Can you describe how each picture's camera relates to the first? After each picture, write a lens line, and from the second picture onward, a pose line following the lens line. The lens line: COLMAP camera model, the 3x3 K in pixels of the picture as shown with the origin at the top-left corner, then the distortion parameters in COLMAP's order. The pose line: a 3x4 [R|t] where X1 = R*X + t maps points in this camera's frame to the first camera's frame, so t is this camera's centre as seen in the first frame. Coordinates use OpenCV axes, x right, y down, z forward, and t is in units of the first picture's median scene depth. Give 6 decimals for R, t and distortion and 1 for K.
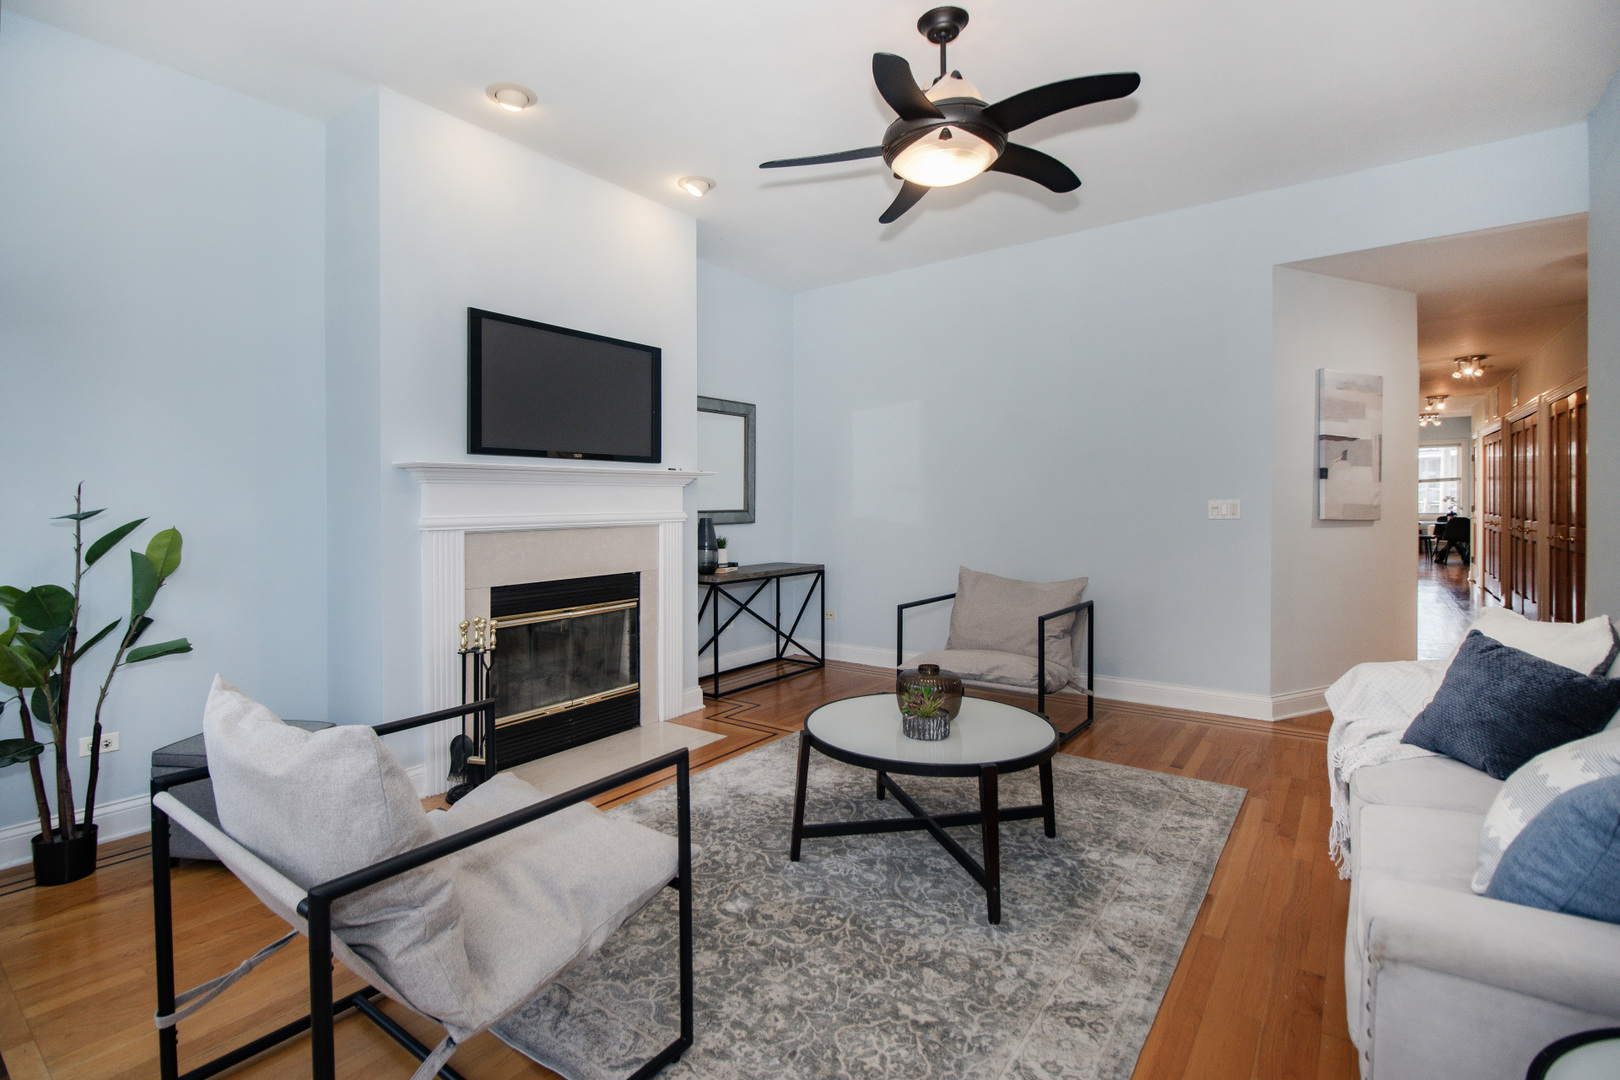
lens RADIAL K [[752.8, 0, 777.7], [0, 752.8, 540.1], [0, 0, 1]] dist [0.017915, -0.016119]
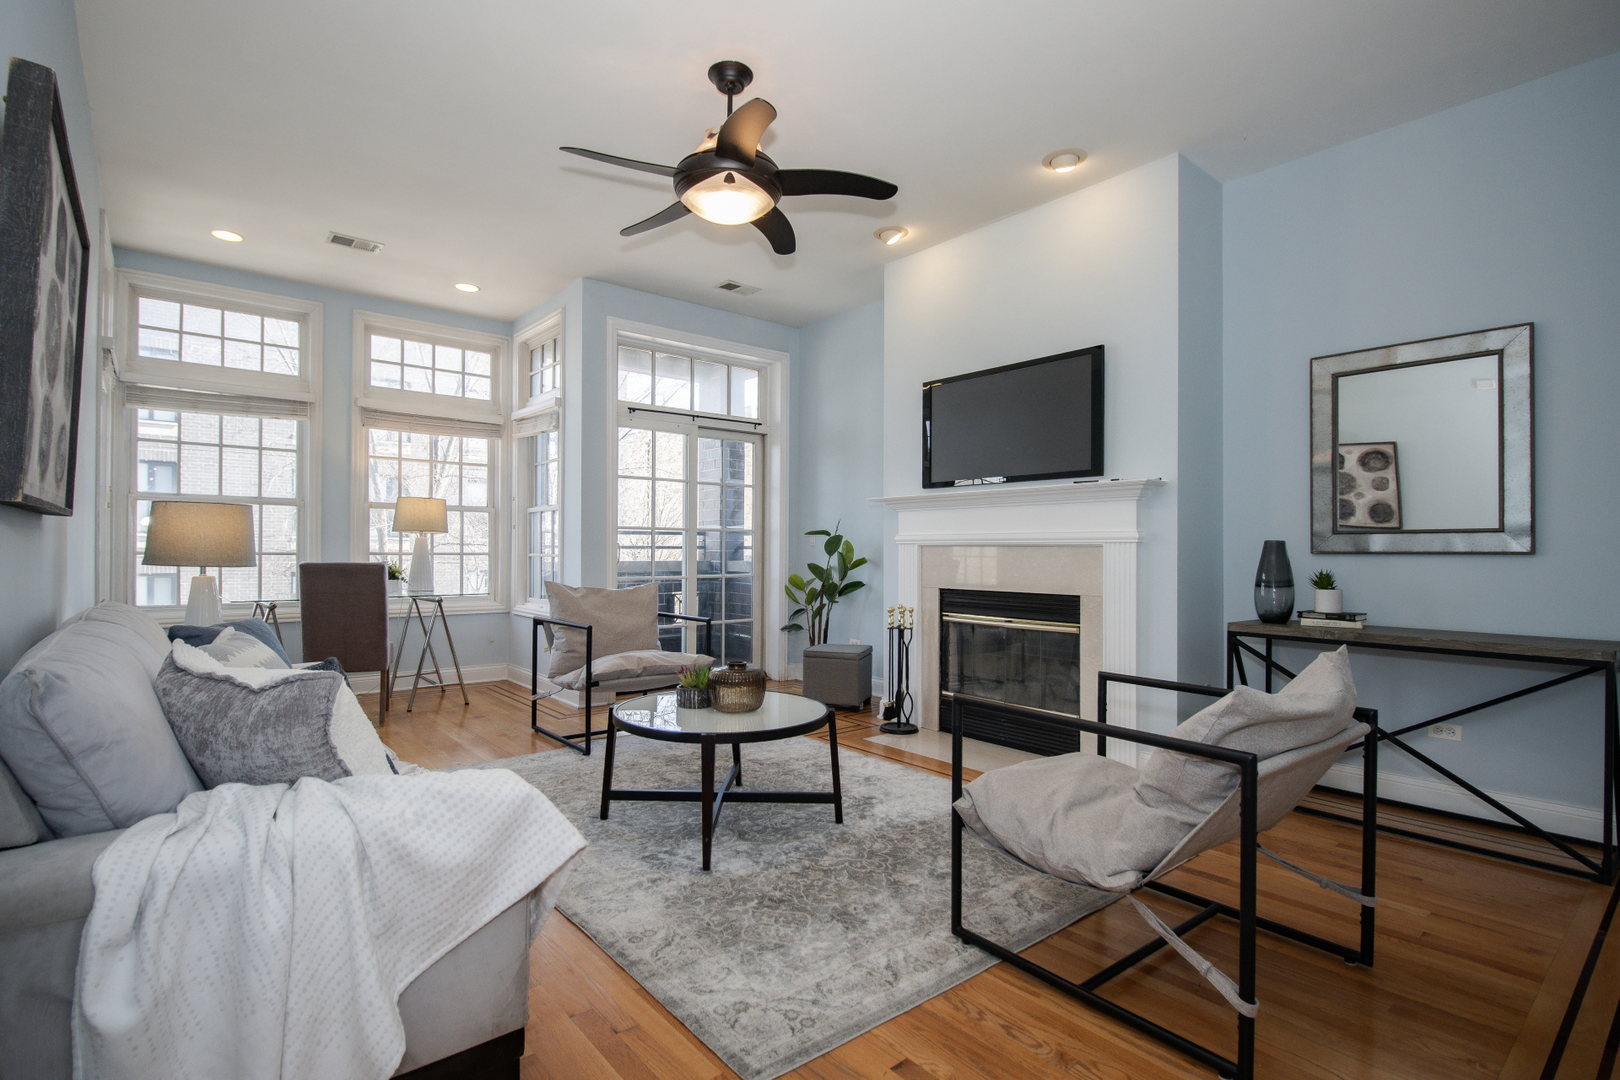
lens RADIAL K [[752.8, 0, 777.7], [0, 752.8, 540.1], [0, 0, 1]] dist [0.017915, -0.016119]
pose [[-0.243000, 0.008108, -0.969993, 0.800097], [-0.039353, 0.999059, 0.018210, -0.027850], [0.969228, 0.042597, -0.242452, 0.864045]]
